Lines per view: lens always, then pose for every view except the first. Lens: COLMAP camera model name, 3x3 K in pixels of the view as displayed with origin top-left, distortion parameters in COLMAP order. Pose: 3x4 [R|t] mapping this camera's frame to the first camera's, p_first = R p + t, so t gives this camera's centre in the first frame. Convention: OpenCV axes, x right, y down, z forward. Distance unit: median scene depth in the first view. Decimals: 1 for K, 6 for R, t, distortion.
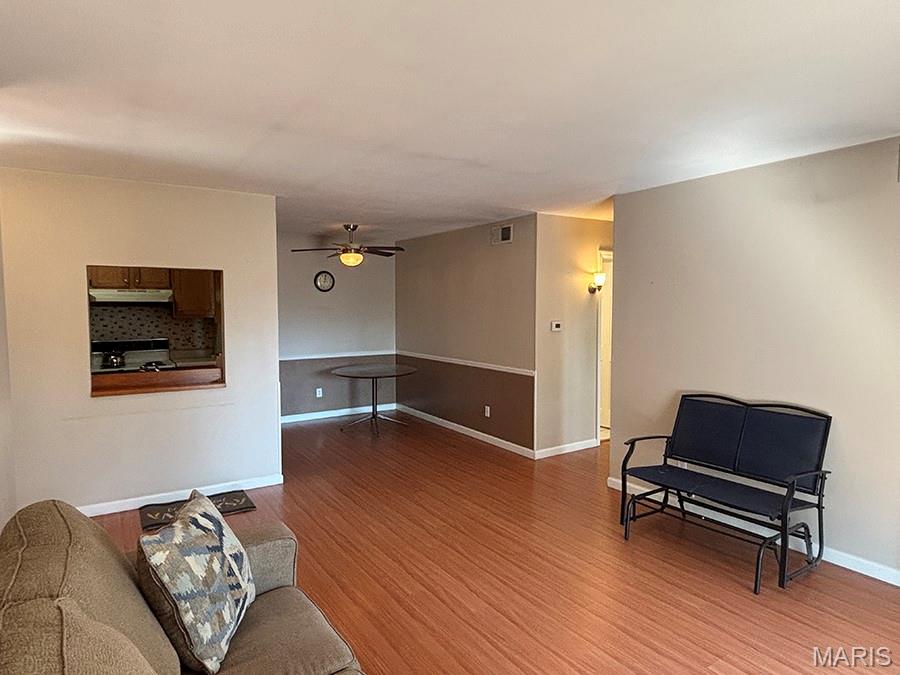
lens RADIAL K [[543.9, 0, 455.4], [0, 543.9, 334.8], [0, 0, 1]] dist [0.025726, -0.024147]
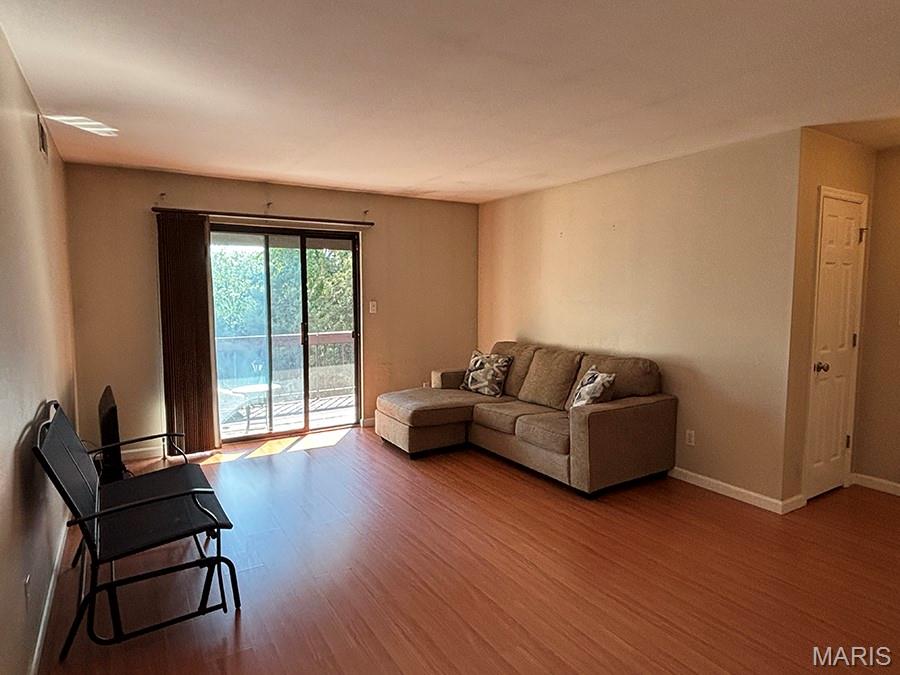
lens RADIAL K [[543.9, 0, 455.4], [0, 543.9, 334.8], [0, 0, 1]] dist [0.025726, -0.024147]
pose [[-0.999433, 0.003214, 0.033527, 0.009925], [0.007813, 0.990406, 0.137965, -0.055394], [-0.032762, 0.138149, -0.989869, 1.386627]]
